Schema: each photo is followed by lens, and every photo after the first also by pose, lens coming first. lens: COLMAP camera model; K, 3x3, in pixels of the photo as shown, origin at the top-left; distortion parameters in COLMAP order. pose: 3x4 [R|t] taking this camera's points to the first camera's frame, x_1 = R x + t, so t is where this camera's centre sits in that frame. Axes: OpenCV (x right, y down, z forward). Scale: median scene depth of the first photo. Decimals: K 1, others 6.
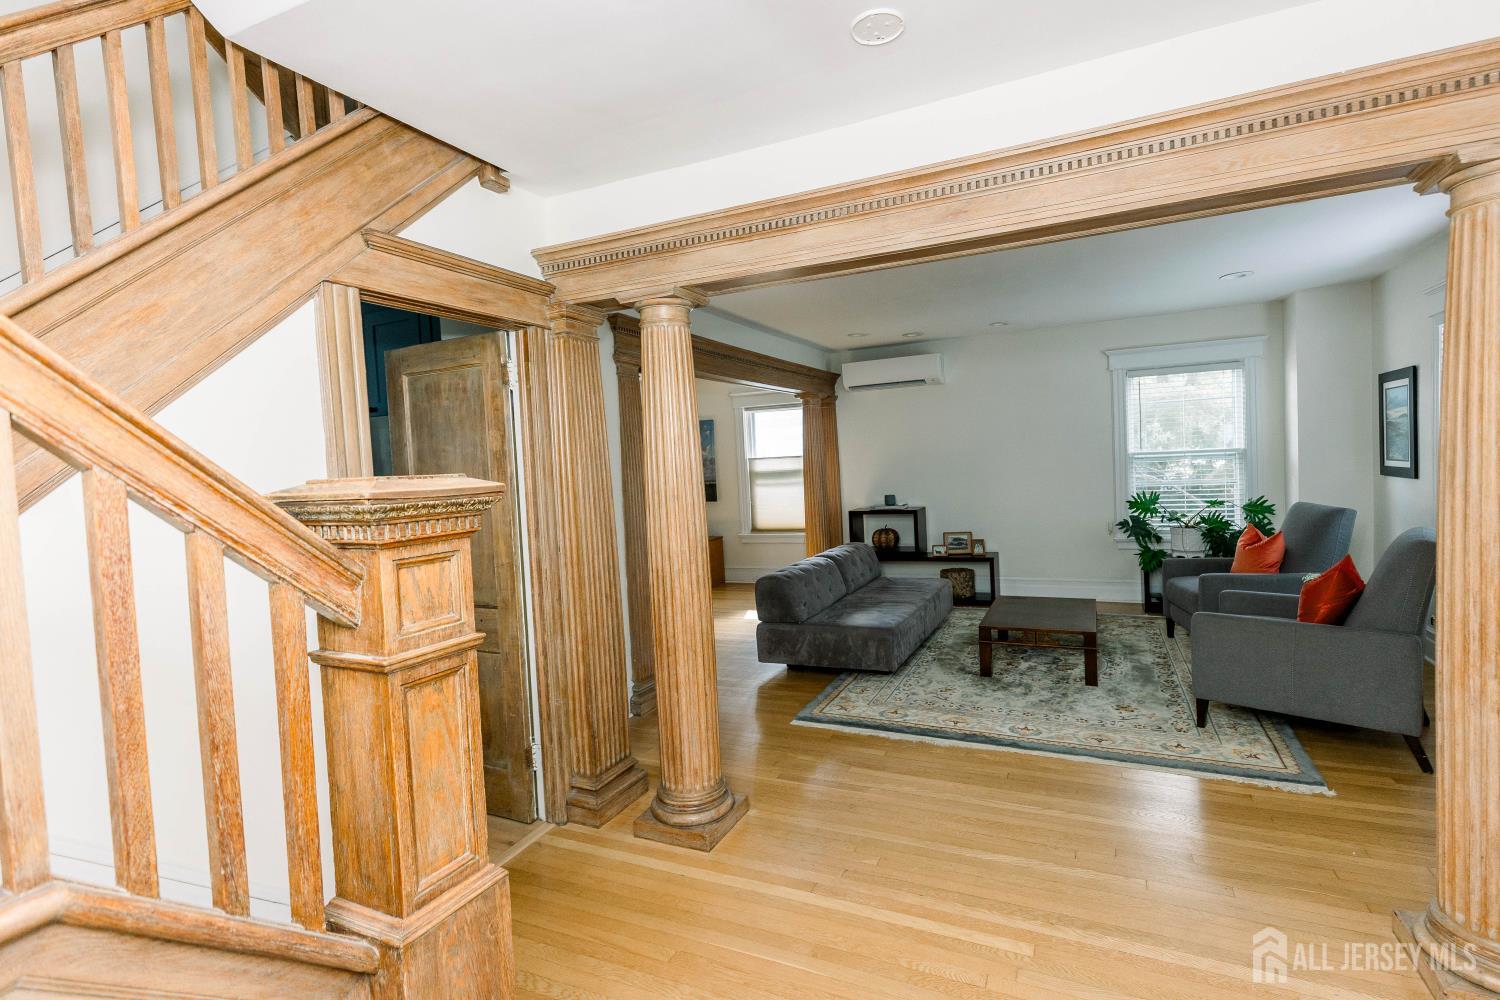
lens RADIAL K [[695.7, 0, 750.0], [0, 695.7, 500.0], [0, 0, 1]] dist [0.000619, -0.000113]
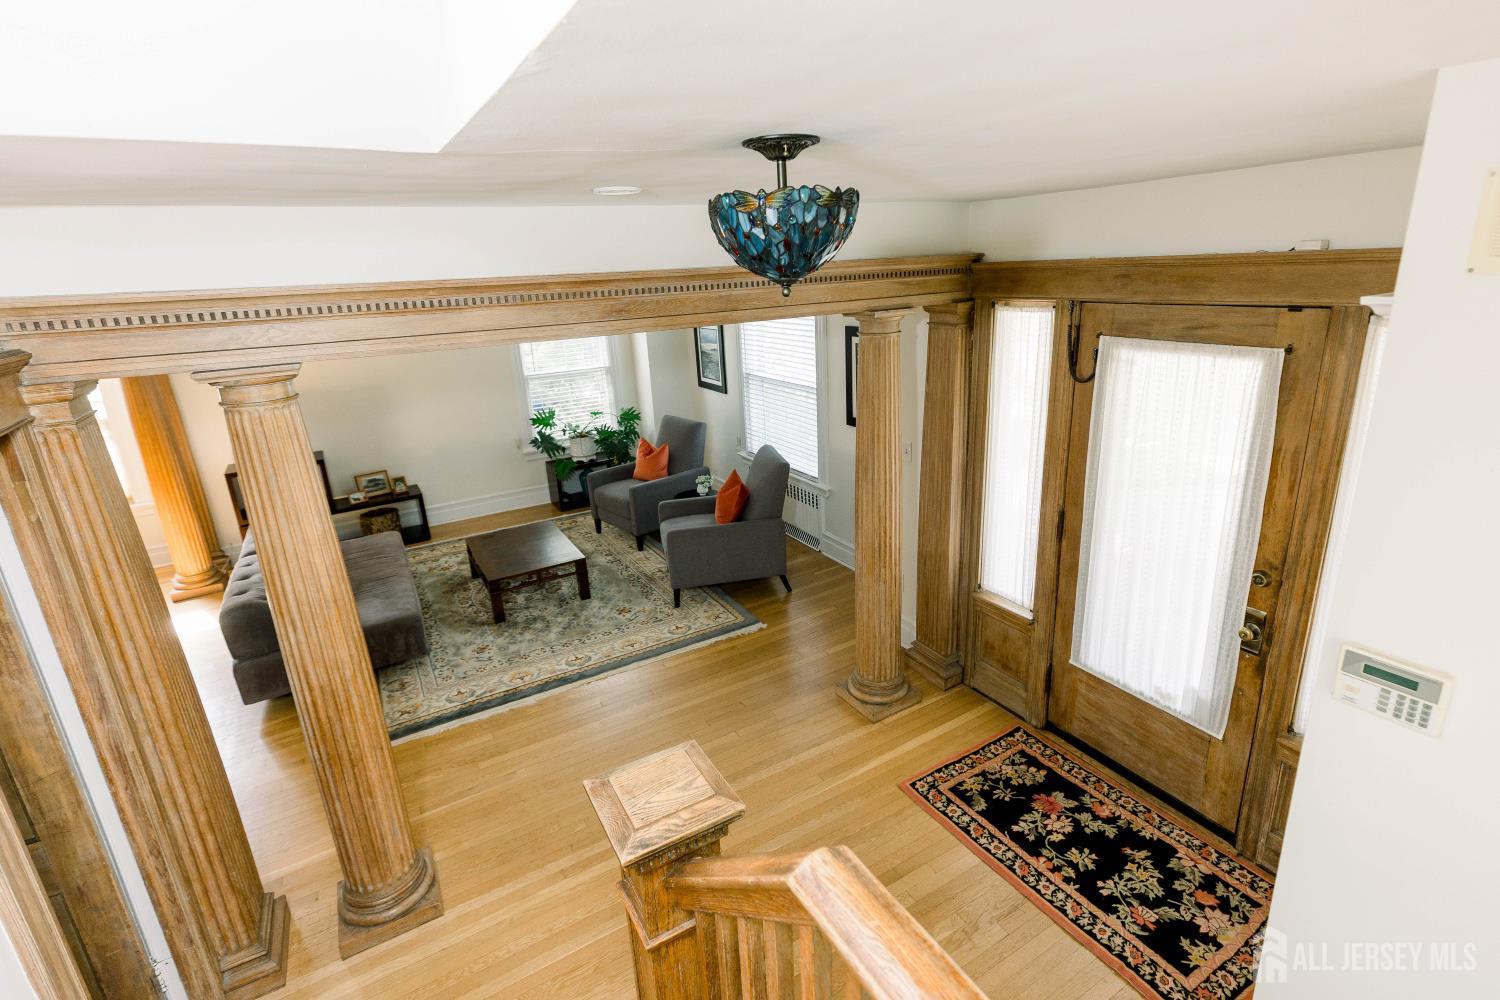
lens RADIAL K [[733.9, 0, 750.0], [0, 733.9, 500.0], [0, 0, 1]] dist [0.000718, 0.000211]
pose [[0.565175, -0.247301, 0.787032, -0.322252], [0.077665, 0.965725, 0.247677, -0.200900], [-0.821307, -0.078856, 0.565010, 0.046110]]
